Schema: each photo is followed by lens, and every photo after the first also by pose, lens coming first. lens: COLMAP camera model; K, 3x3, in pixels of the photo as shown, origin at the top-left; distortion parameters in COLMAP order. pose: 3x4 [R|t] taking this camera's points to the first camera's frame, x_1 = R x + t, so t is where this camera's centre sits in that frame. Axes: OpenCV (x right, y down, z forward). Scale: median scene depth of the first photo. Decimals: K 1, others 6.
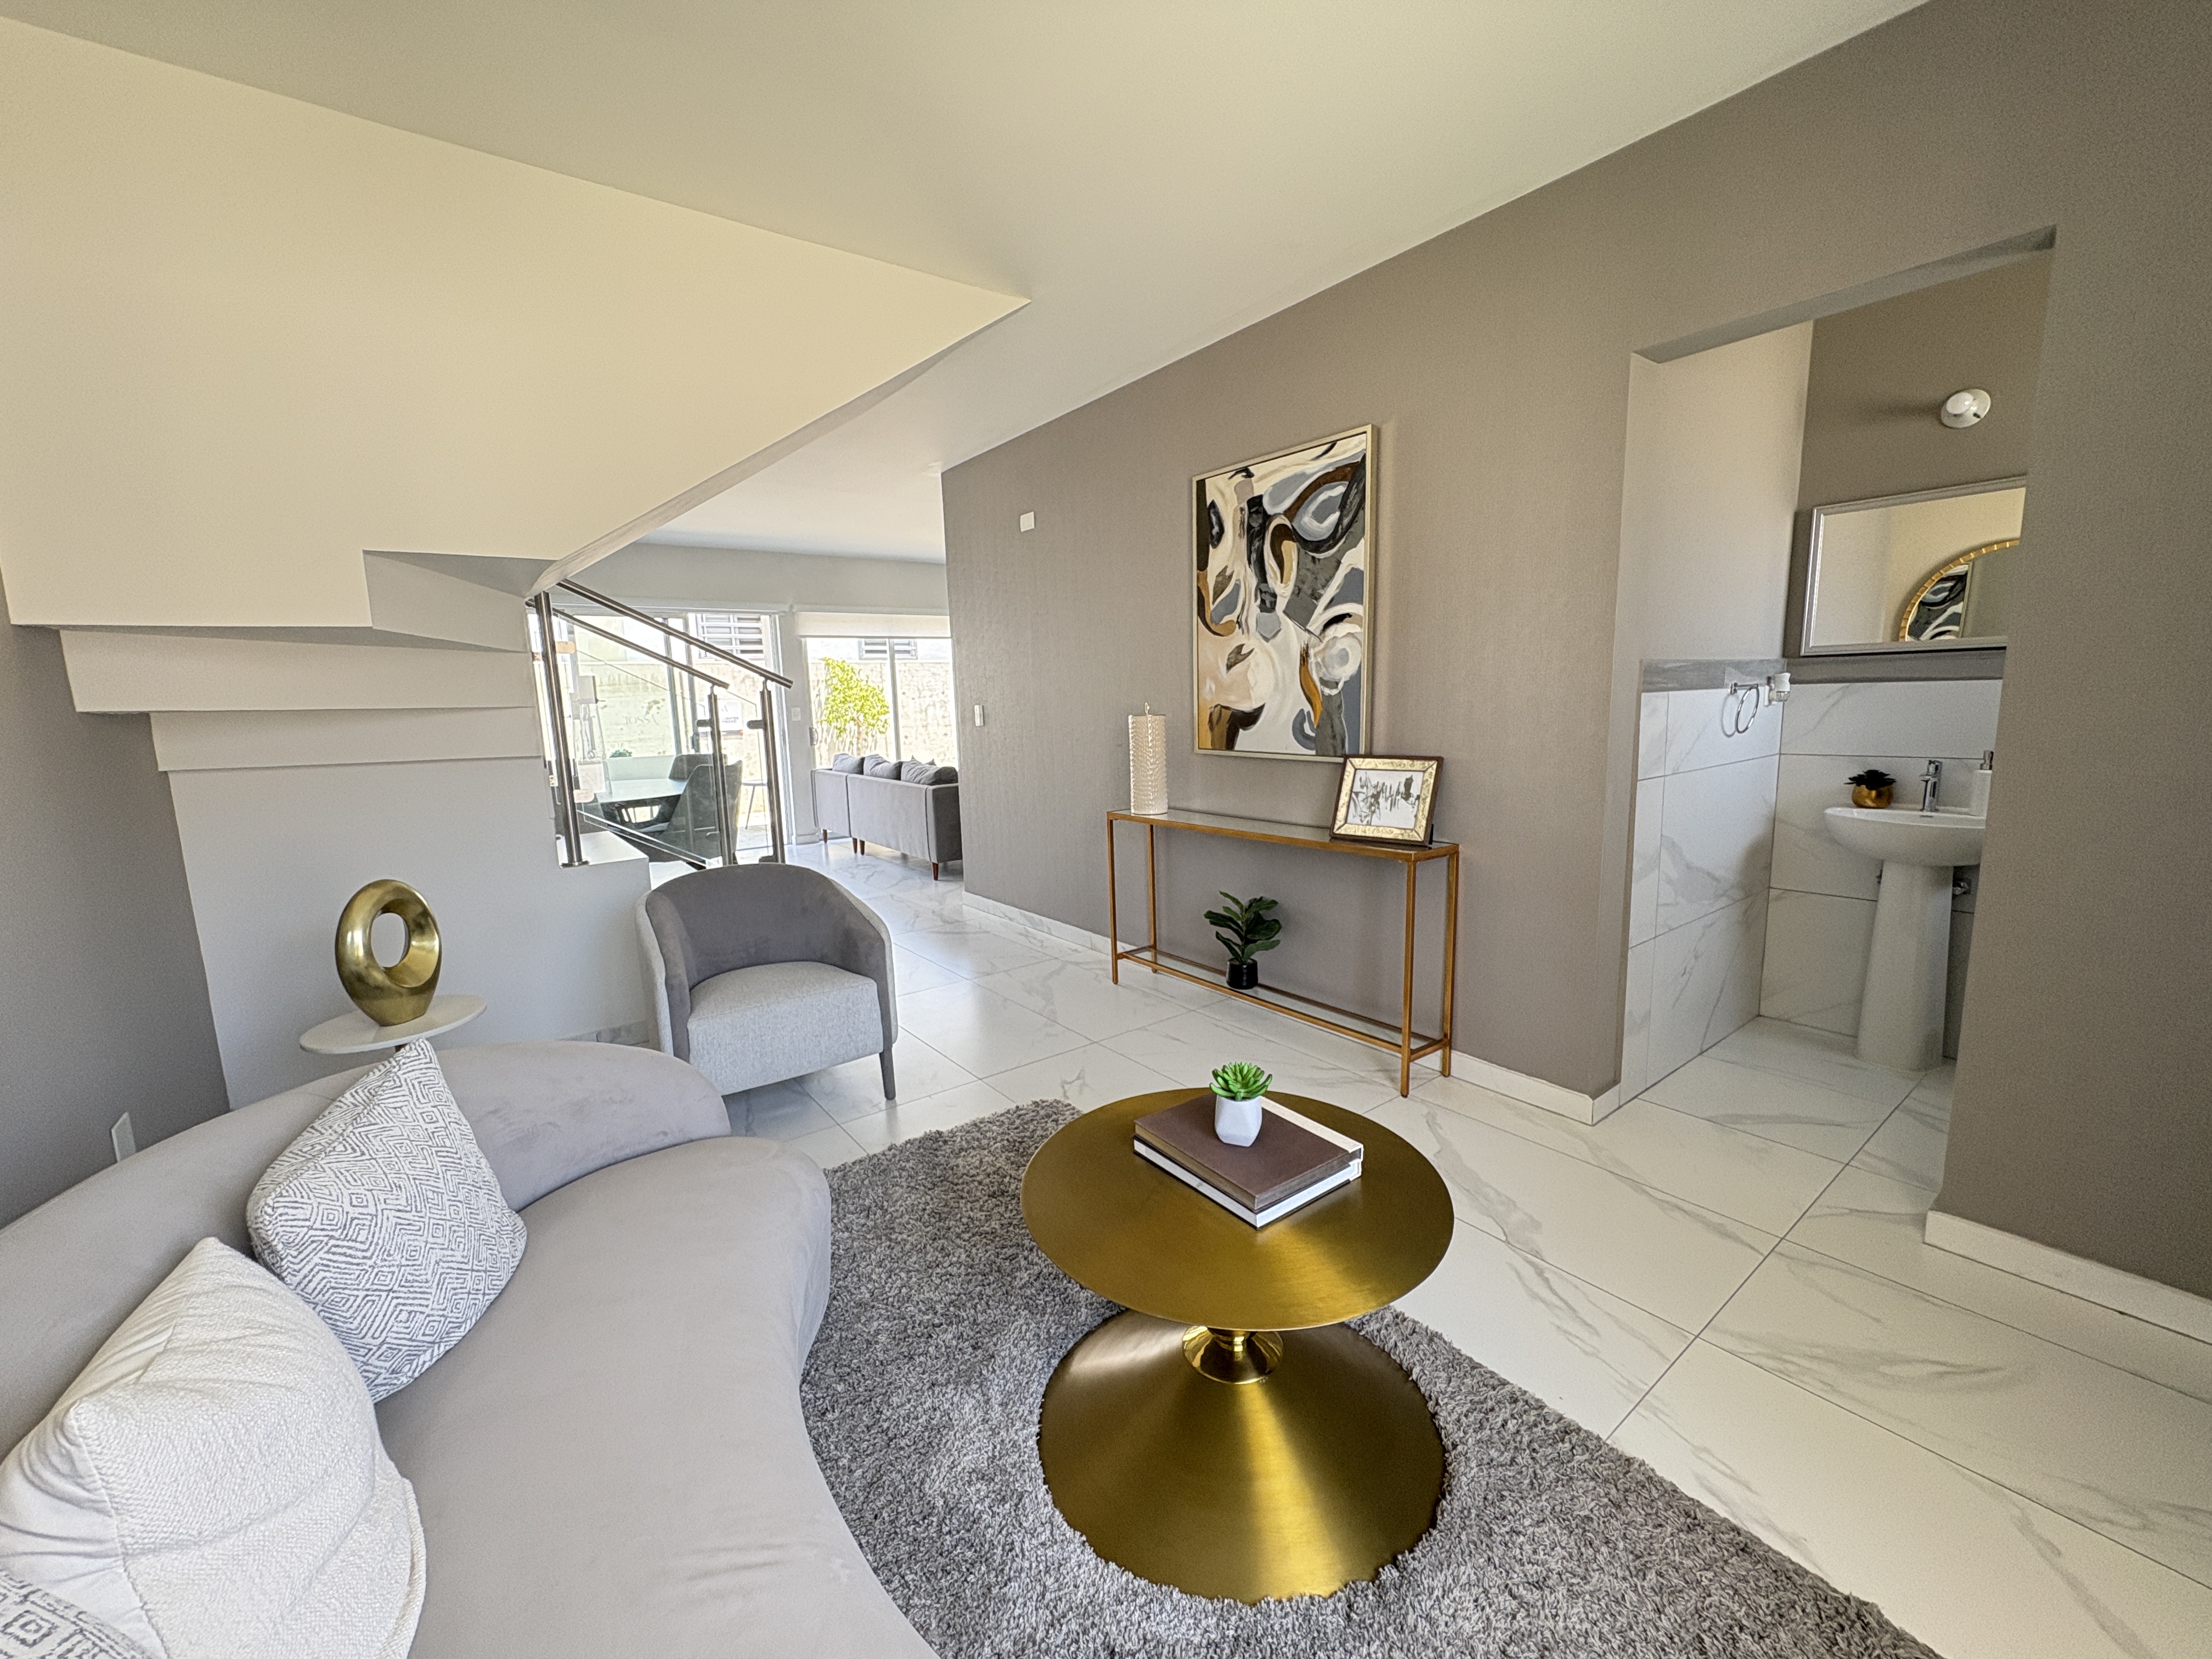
lens RADIAL K [[884.2, 0, 1106.0], [0, 884.2, 829.5], [0, 0, 1]] dist [0.001365, 0.000409]
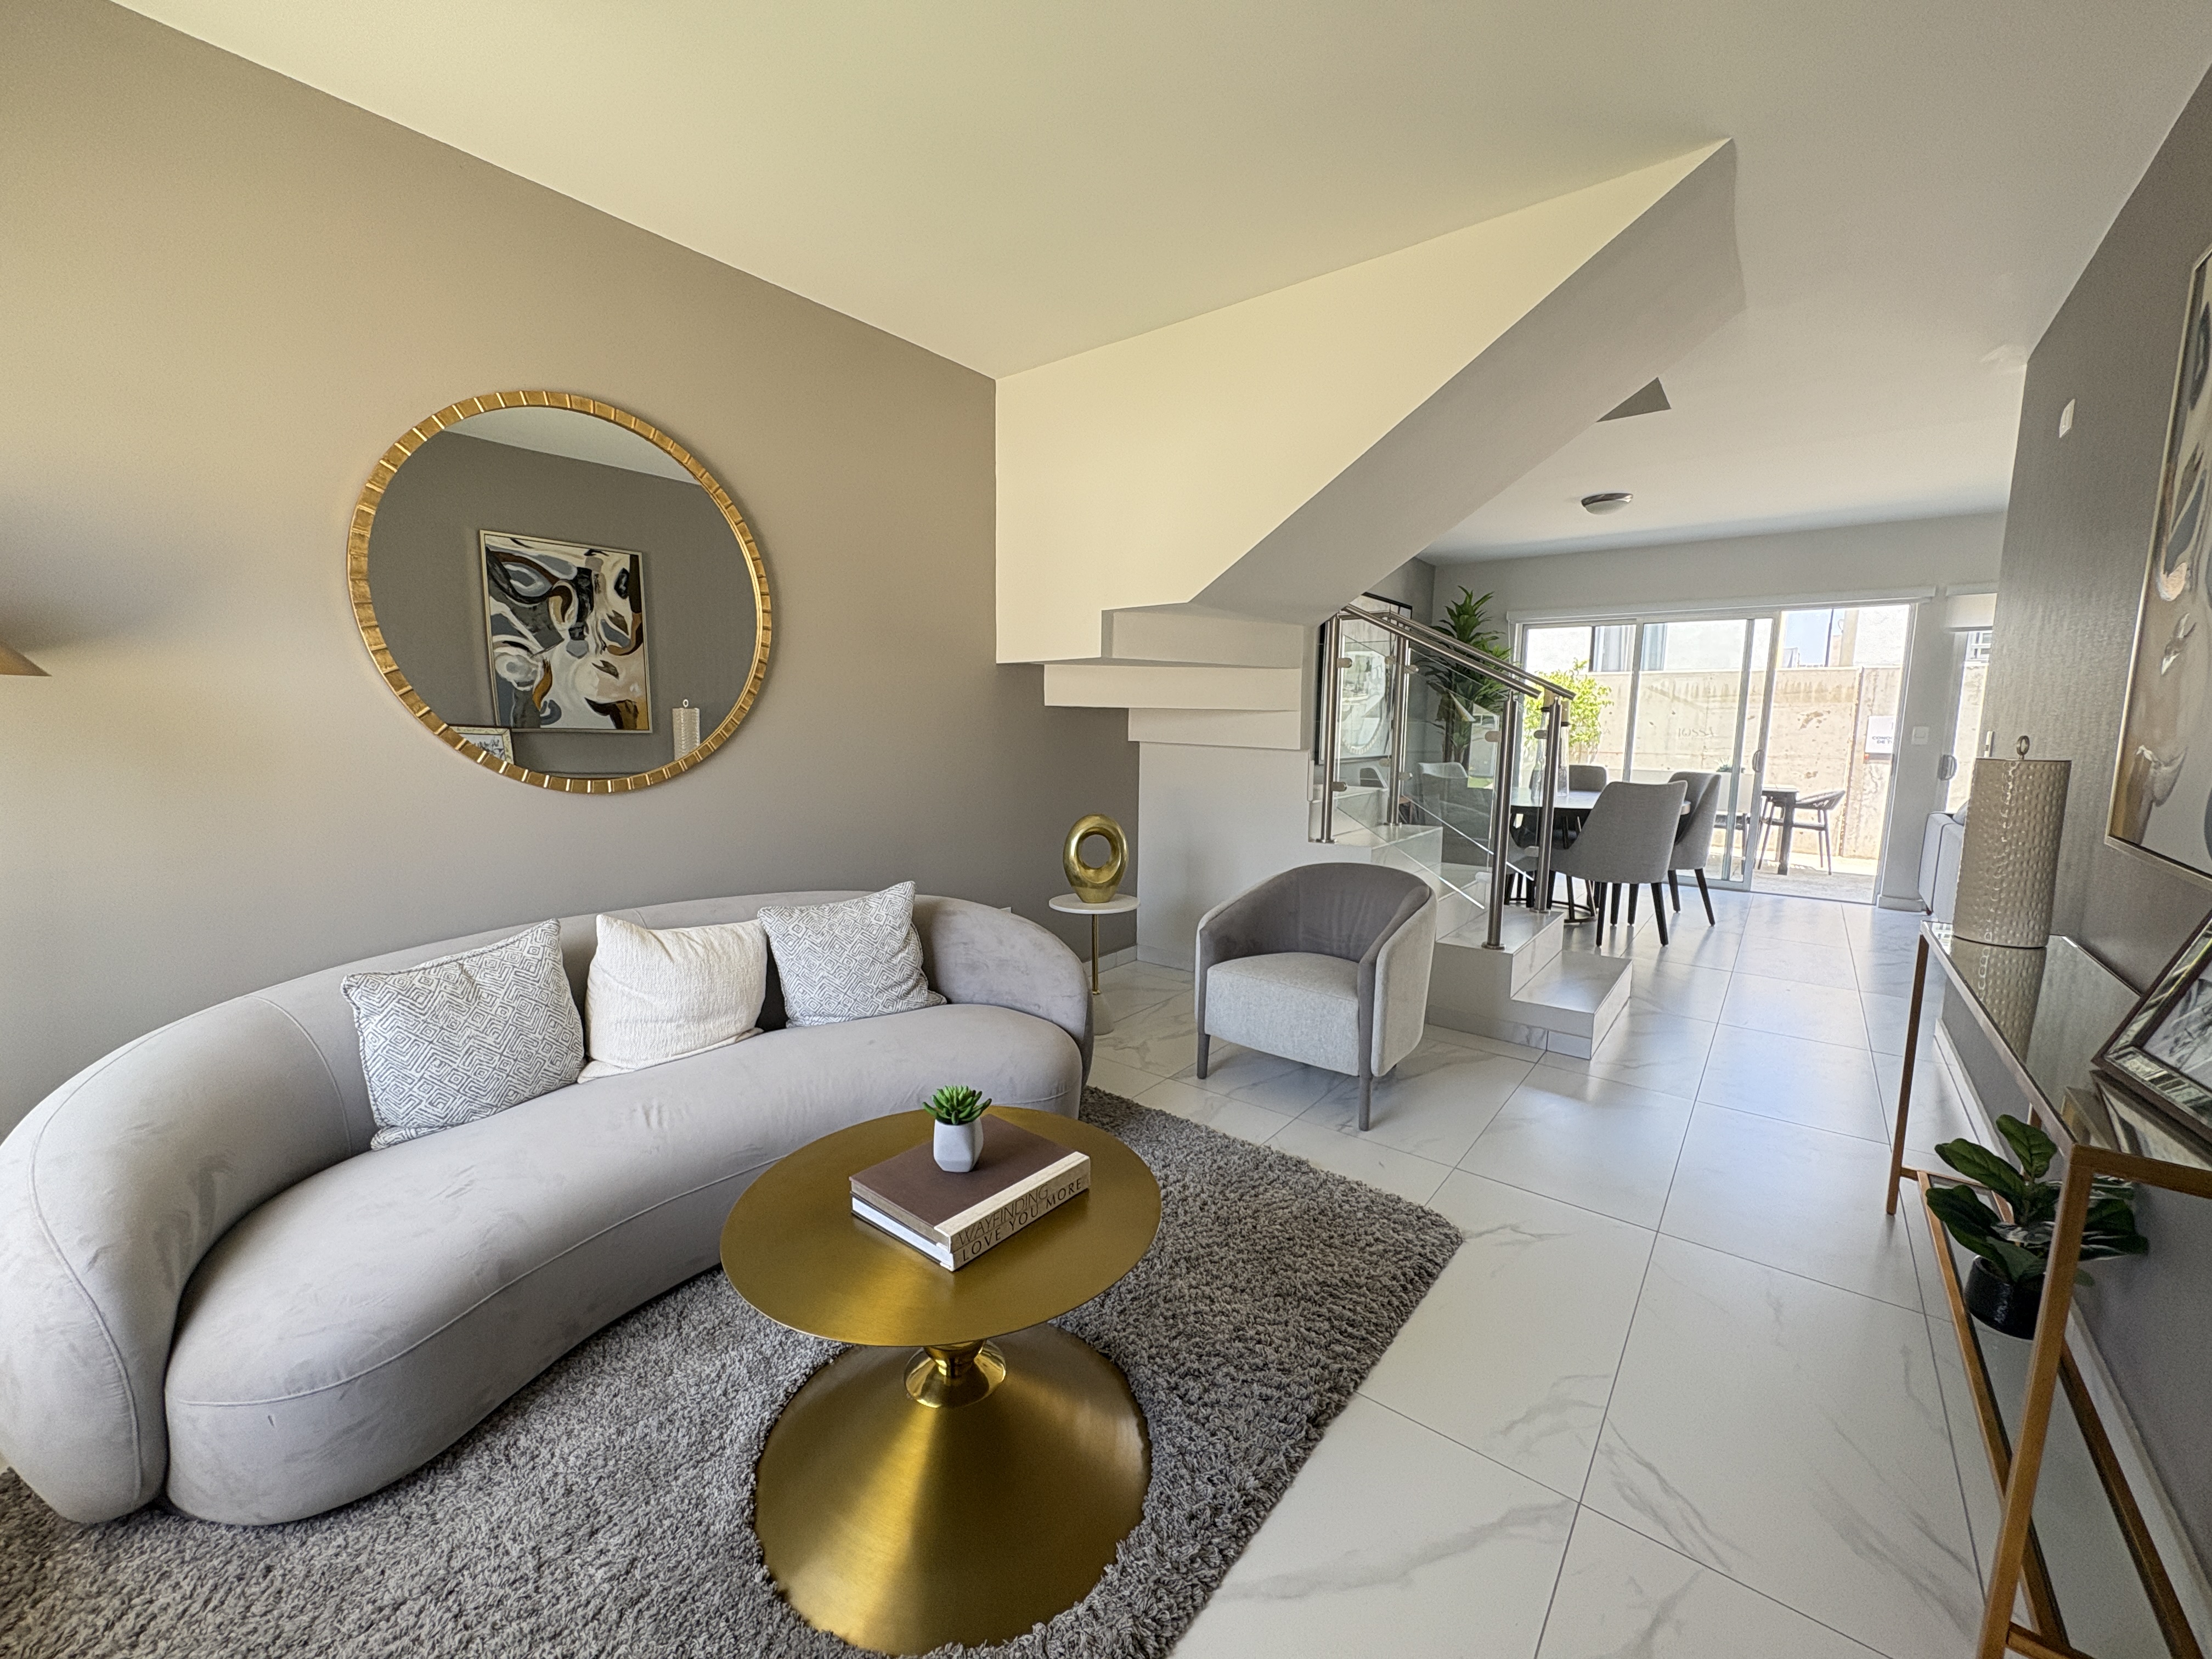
lens RADIAL K [[884.2, 0, 1106.0], [0, 884.2, 829.5], [0, 0, 1]] dist [0.001365, 0.000409]
pose [[0.249346, 0.148690, -0.956932, 0.791359], [-0.159950, 0.980894, 0.110735, -0.102591], [0.955114, 0.125450, 0.268365, 0.633307]]
